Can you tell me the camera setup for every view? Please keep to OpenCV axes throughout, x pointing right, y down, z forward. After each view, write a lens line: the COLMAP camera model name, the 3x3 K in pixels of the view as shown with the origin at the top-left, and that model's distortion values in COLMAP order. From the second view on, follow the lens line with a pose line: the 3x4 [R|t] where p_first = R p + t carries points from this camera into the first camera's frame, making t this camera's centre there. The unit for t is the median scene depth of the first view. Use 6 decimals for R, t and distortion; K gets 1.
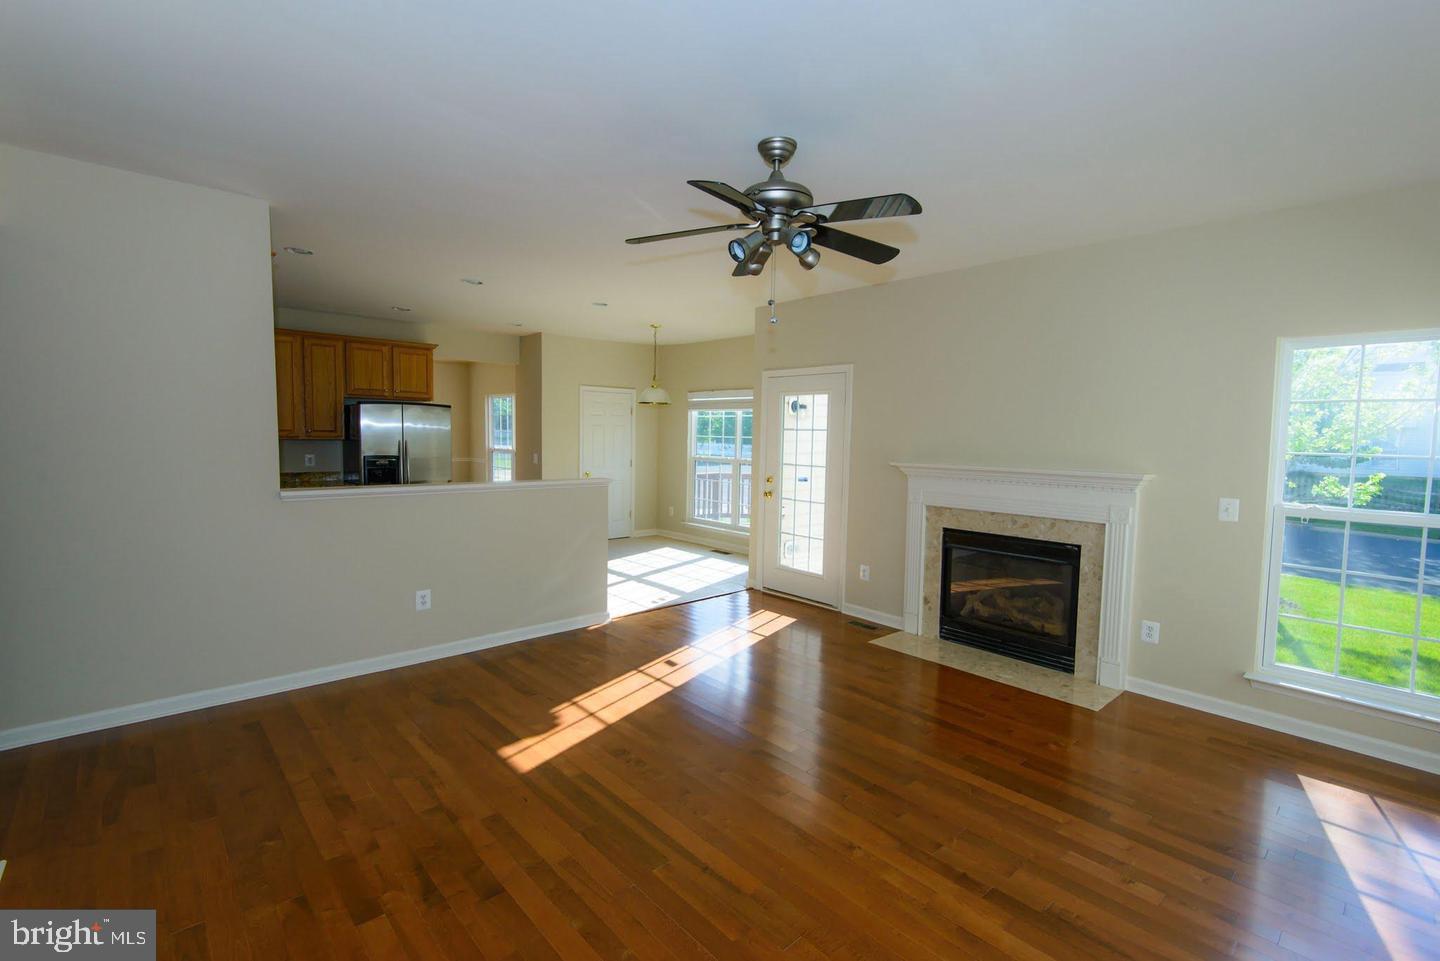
lens RADIAL K [[645.1, 0, 716.2], [0, 645.1, 478.2], [0, 0, 1]] dist [0.023688, -0.010959]
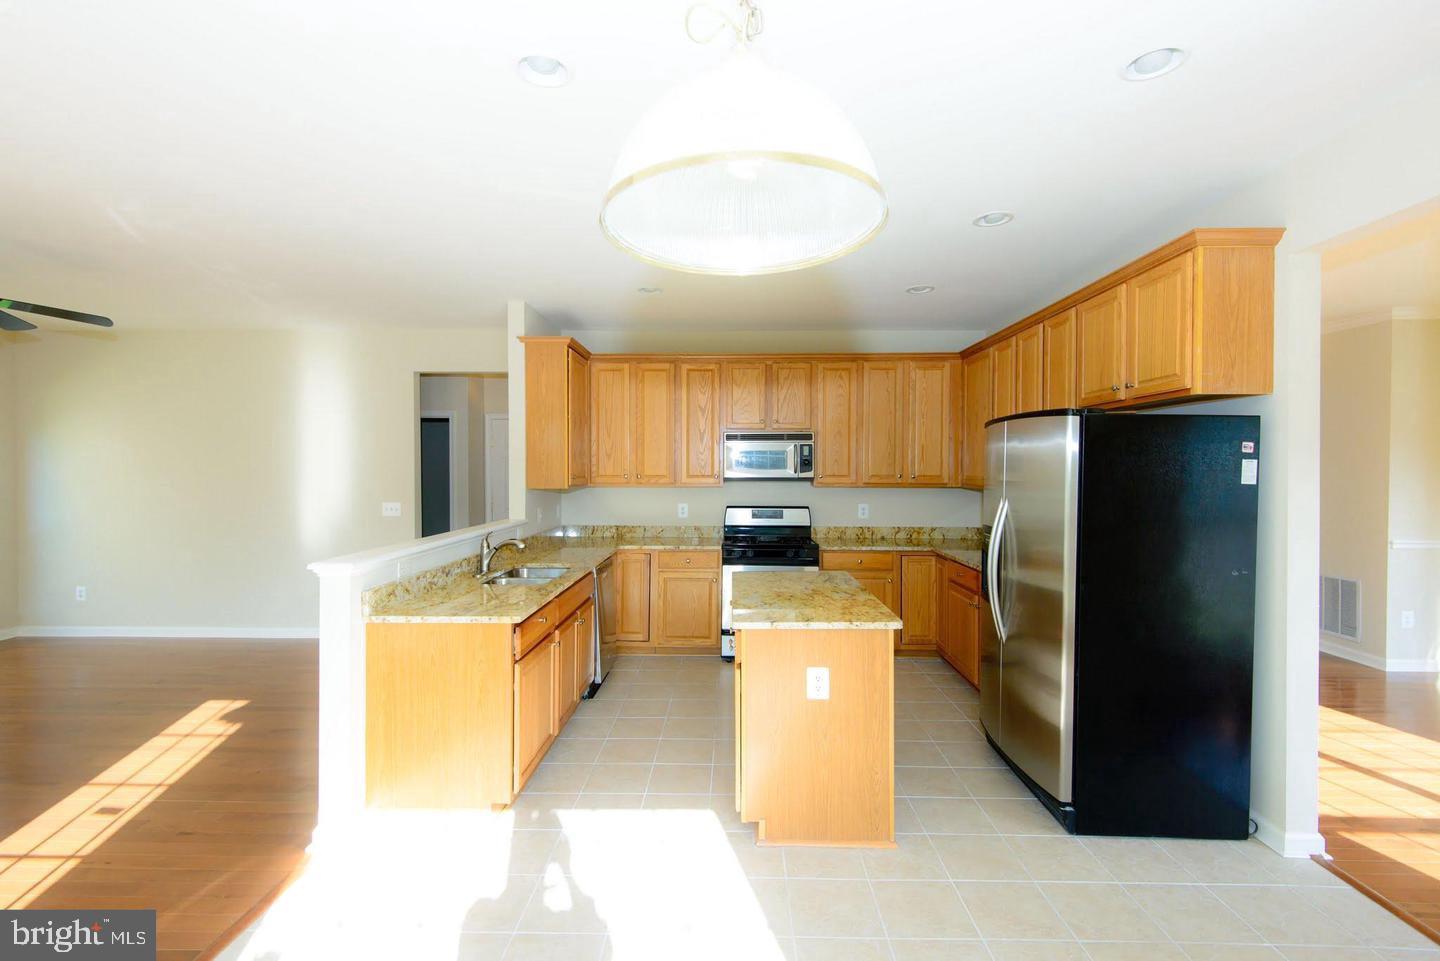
lens RADIAL K [[645.1, 0, 723.0], [0, 645.1, 476.0], [0, 0, 1]] dist [0.023688, -0.010959]
pose [[-0.685918, -0.011237, -0.727592, -0.008690], [-0.068737, 0.996410, 0.049411, -0.121785], [0.724425, 0.083904, -0.684229, 1.691794]]
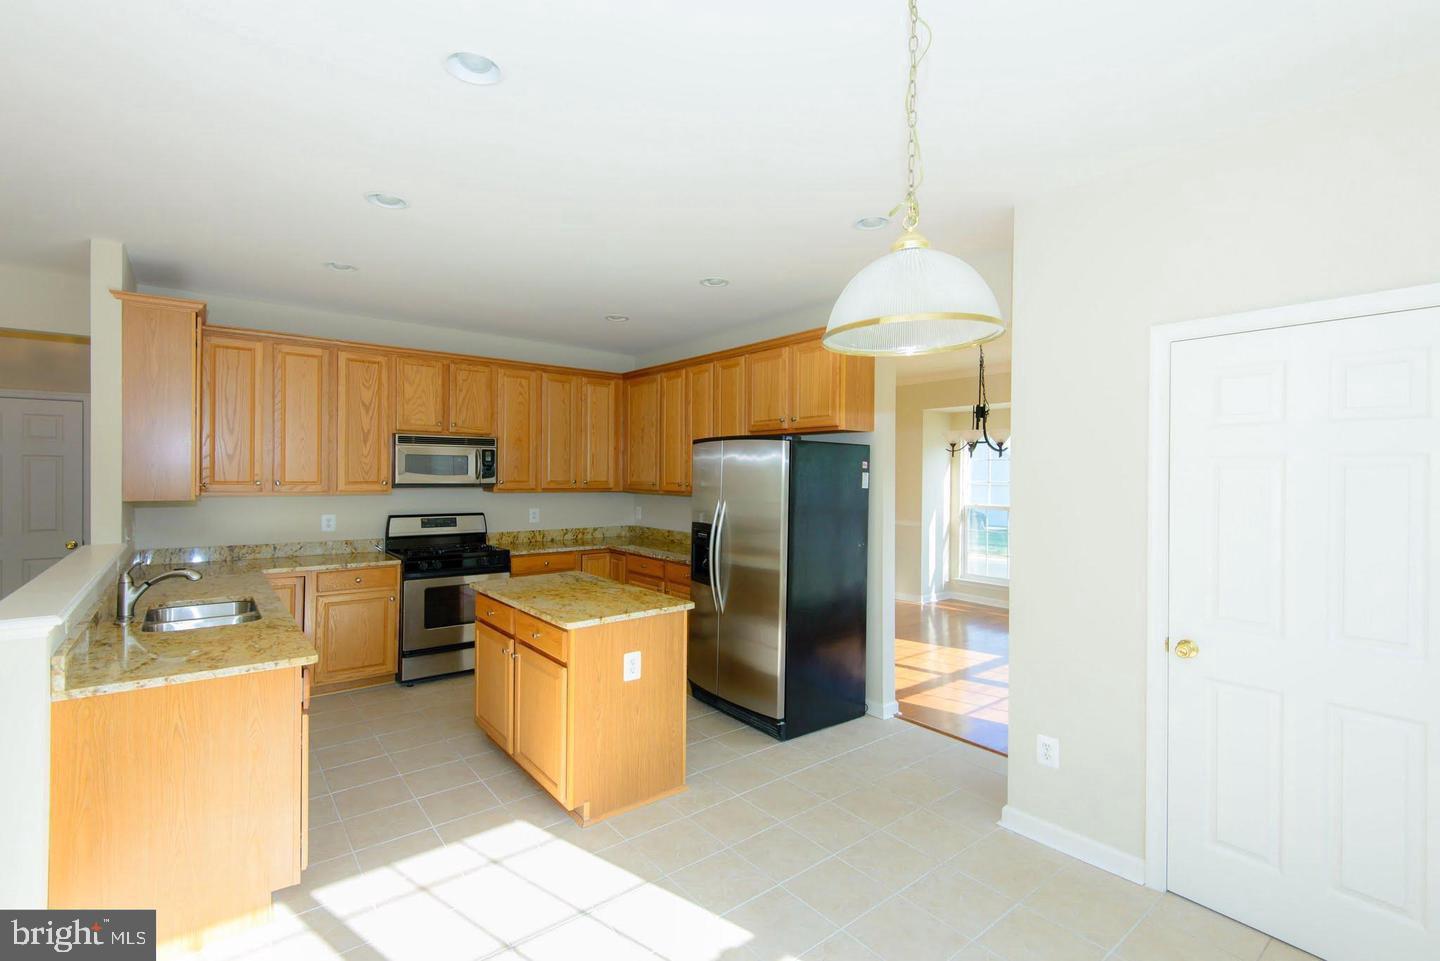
lens RADIAL K [[645.1, 0, 727.6], [0, 645.1, 469.2], [0, 0, 1]] dist [0.023688, -0.010959]
pose [[-0.060199, -0.025695, -0.997856, 0.160787], [-0.085359, 0.996139, -0.020501, -0.110050], [0.994530, 0.083942, -0.062160, 1.503119]]
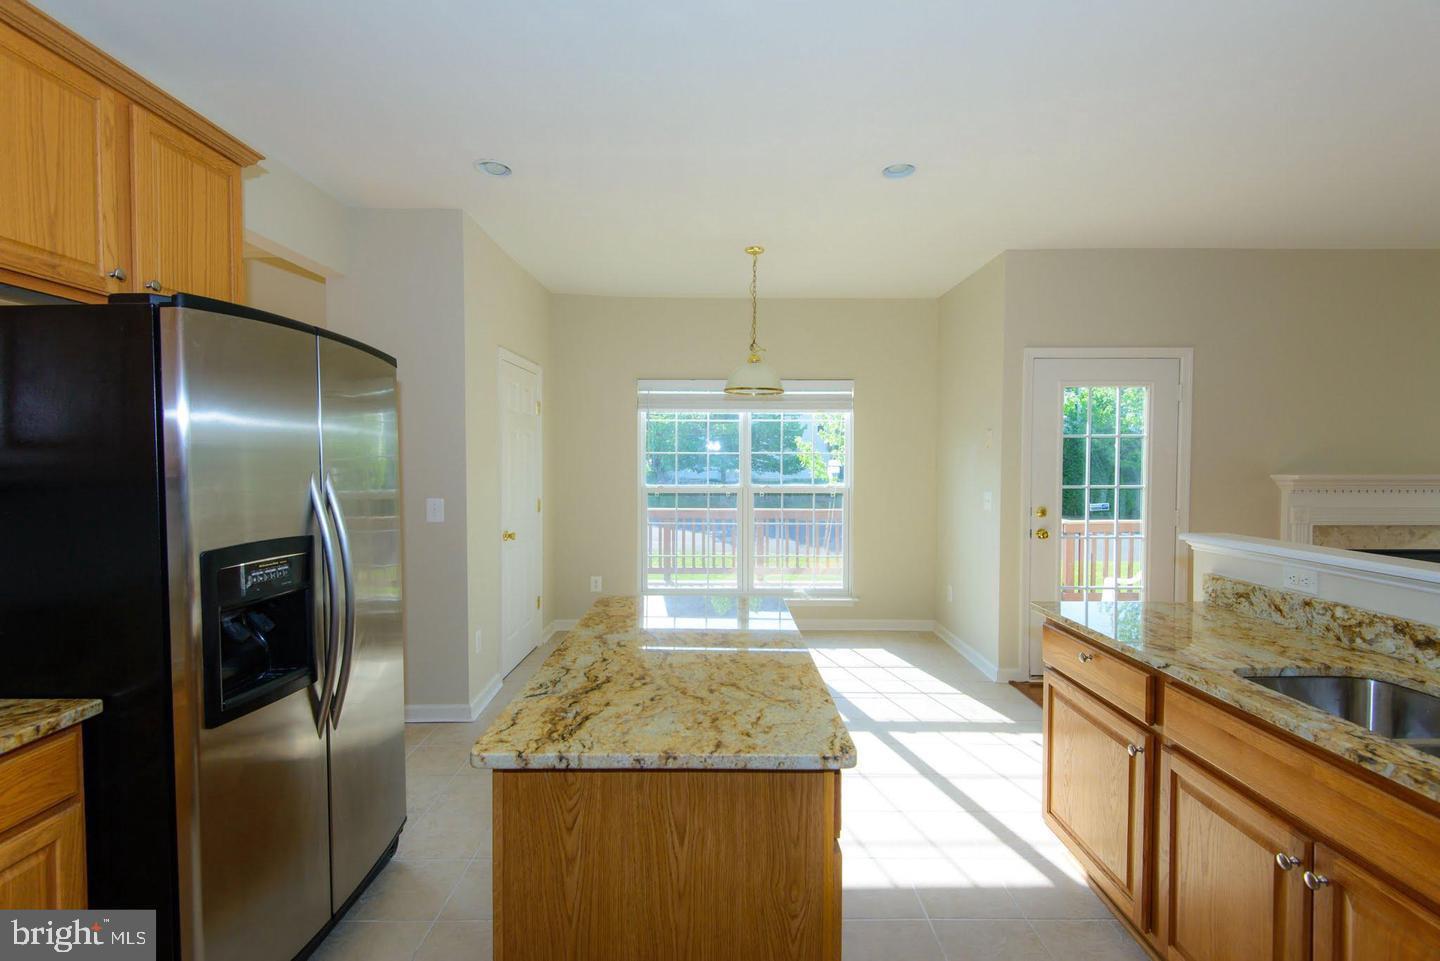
lens RADIAL K [[645.1, 0, 716.8], [0, 645.1, 475.0], [0, 0, 1]] dist [0.023688, -0.010959]
pose [[0.671669, -0.038626, 0.739844, -0.819416], [0.065473, 0.997827, -0.007346, -0.067233], [-0.737953, 0.053374, 0.672739, 1.025393]]
